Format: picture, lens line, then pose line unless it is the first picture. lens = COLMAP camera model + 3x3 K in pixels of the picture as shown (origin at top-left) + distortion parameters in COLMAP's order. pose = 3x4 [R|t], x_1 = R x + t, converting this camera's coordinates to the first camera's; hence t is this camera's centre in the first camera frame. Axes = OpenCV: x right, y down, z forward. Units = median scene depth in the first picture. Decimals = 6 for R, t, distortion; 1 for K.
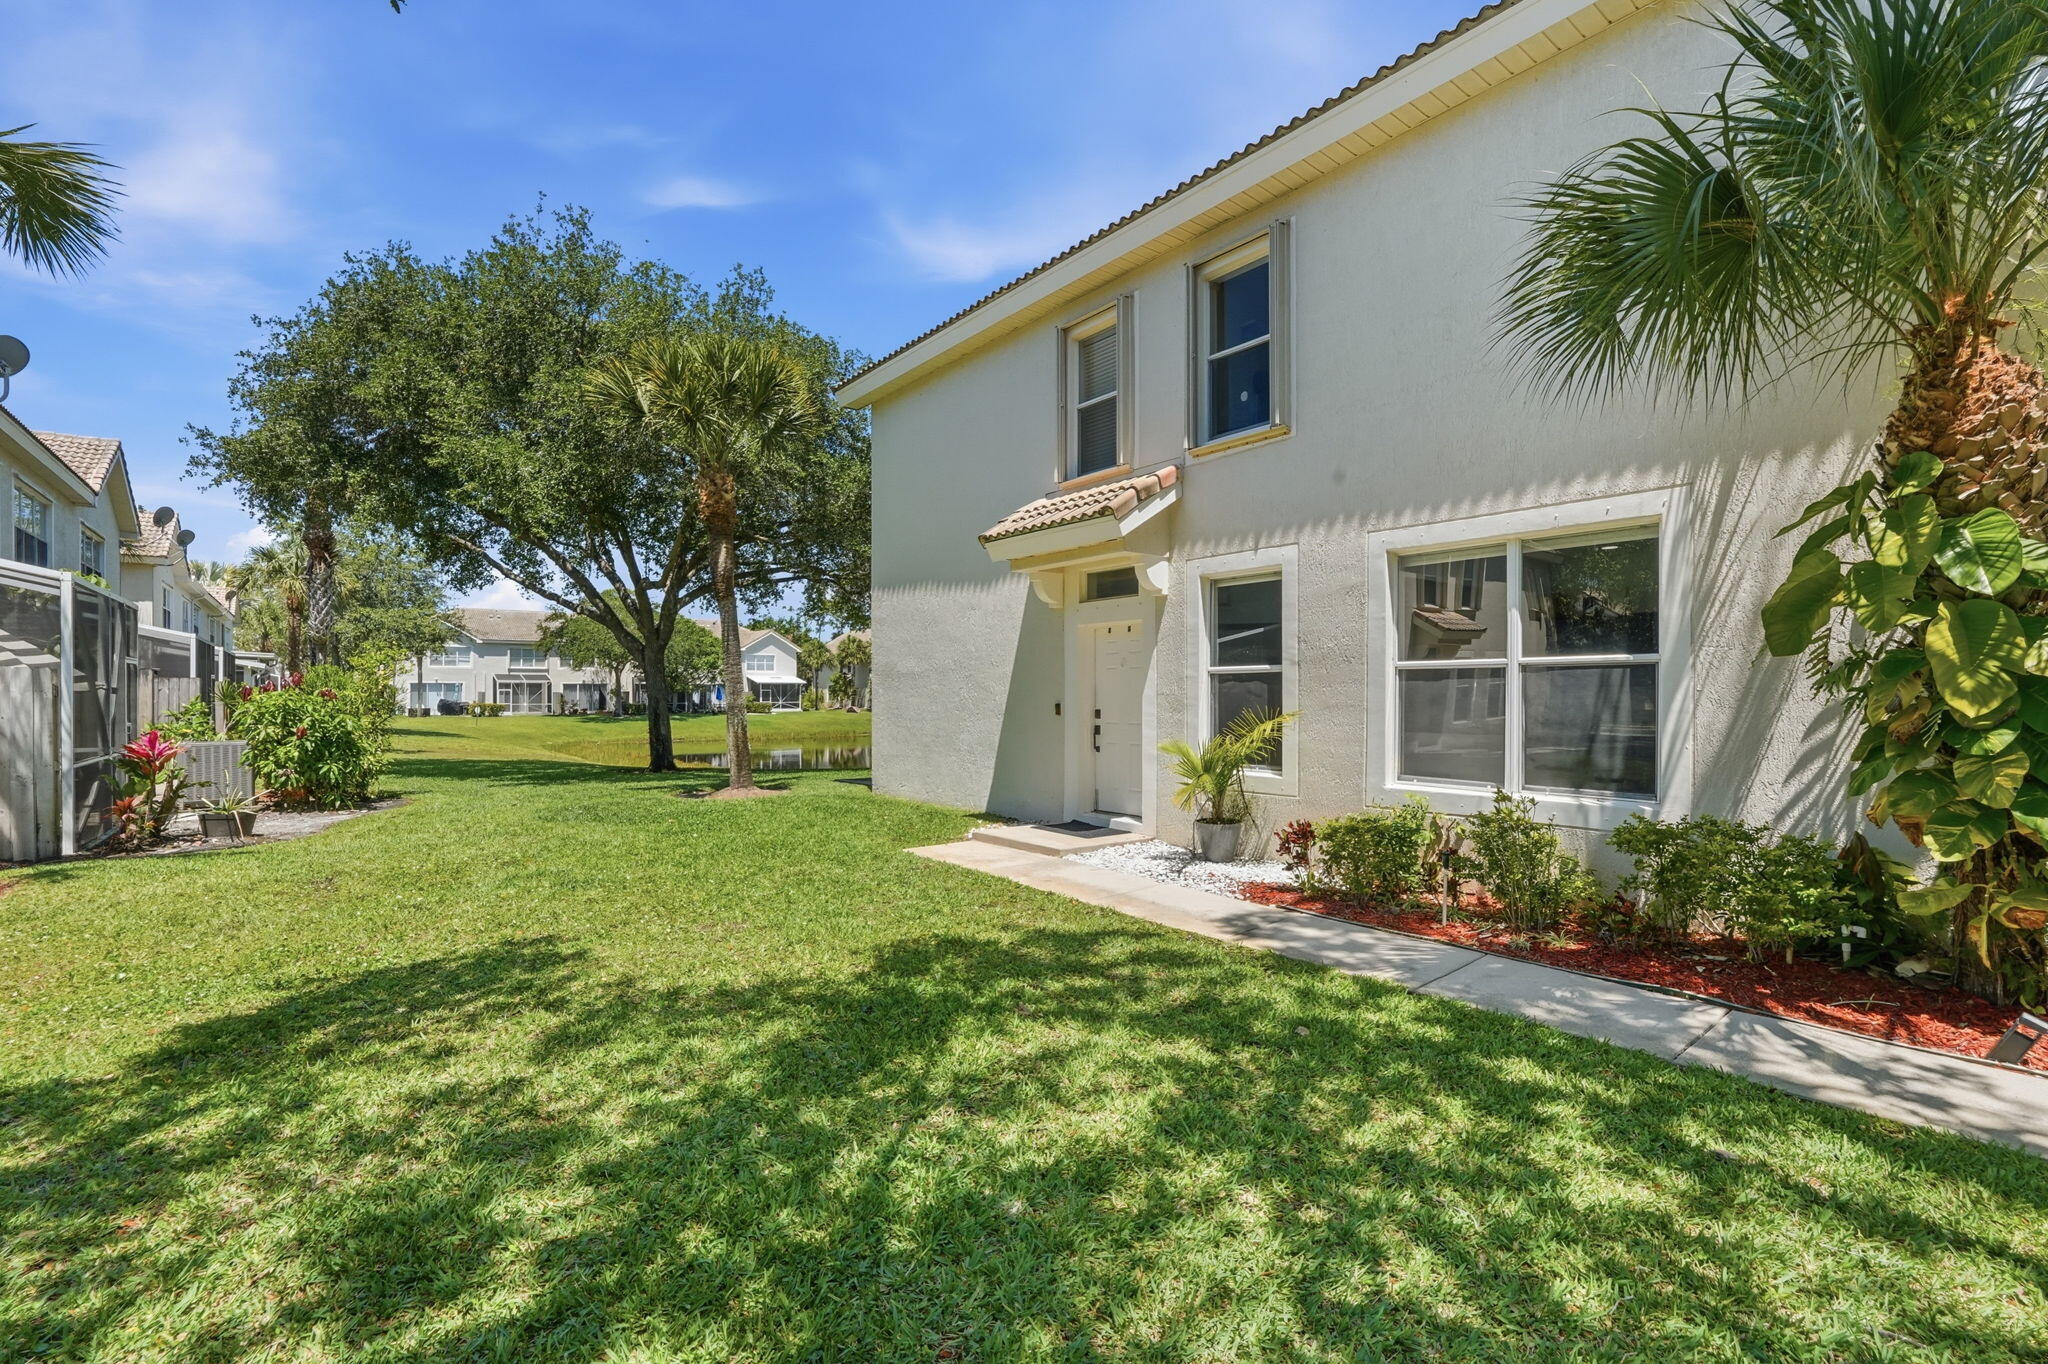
lens RADIAL K [[906.5, 0, 1024.0], [0, 906.5, 678.4], [0, 0, 1]] dist [-0.022588, 0.012184]
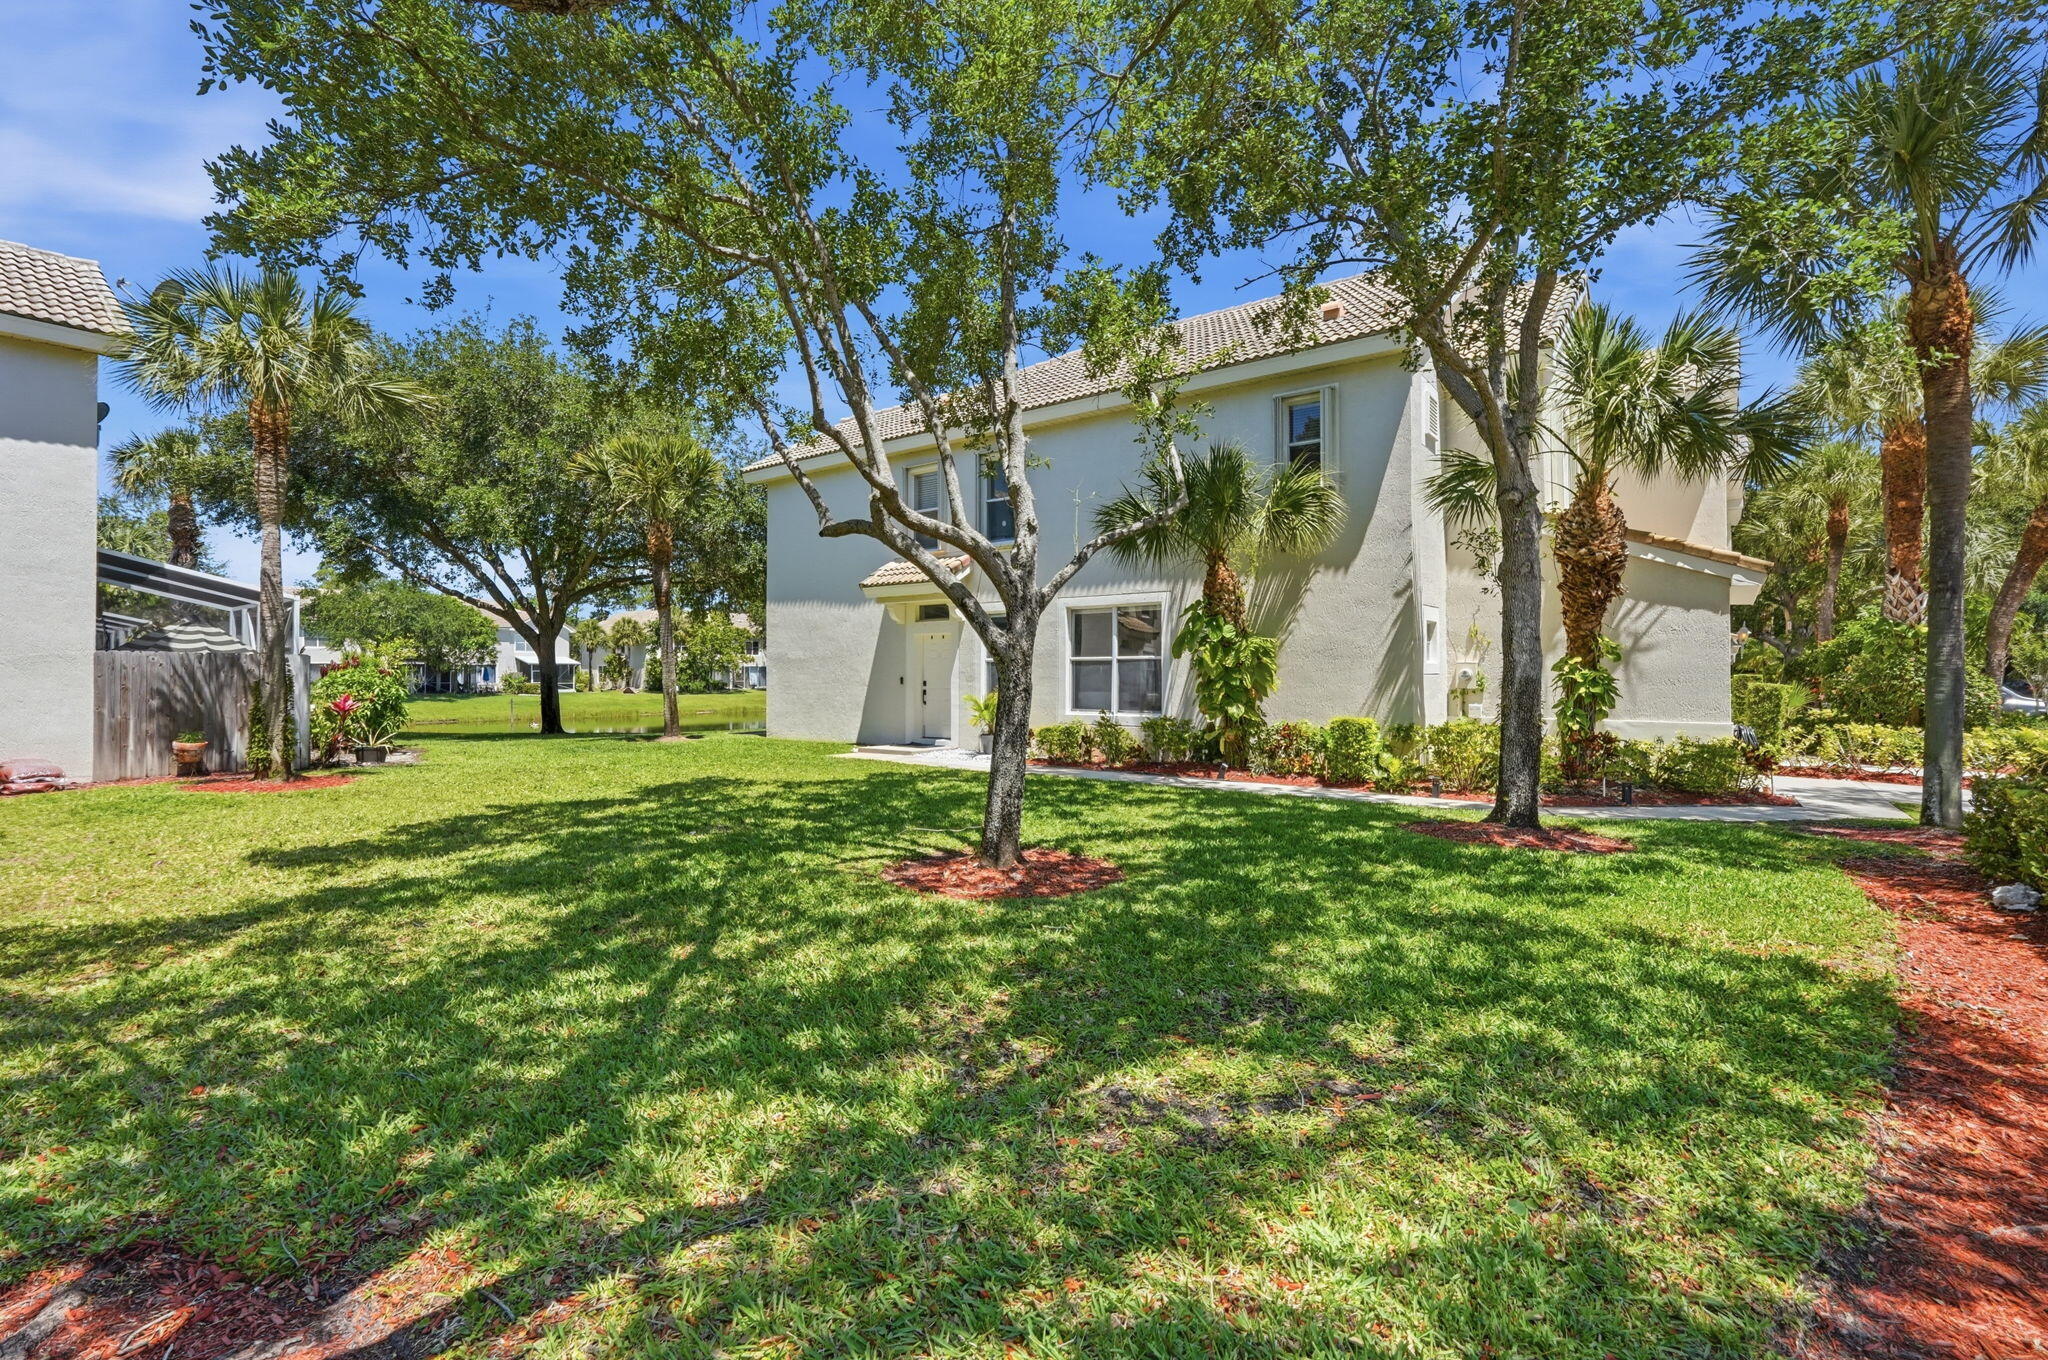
lens RADIAL K [[906.5, 0, 1024.0], [0, 906.5, 676.4], [0, 0, 1]] dist [-0.022588, 0.012184]
pose [[0.967024, 0.000989, 0.254683, -0.202616], [-0.005540, 0.999838, 0.017152, -0.007275], [-0.254624, -0.017997, 0.966873, -0.860295]]
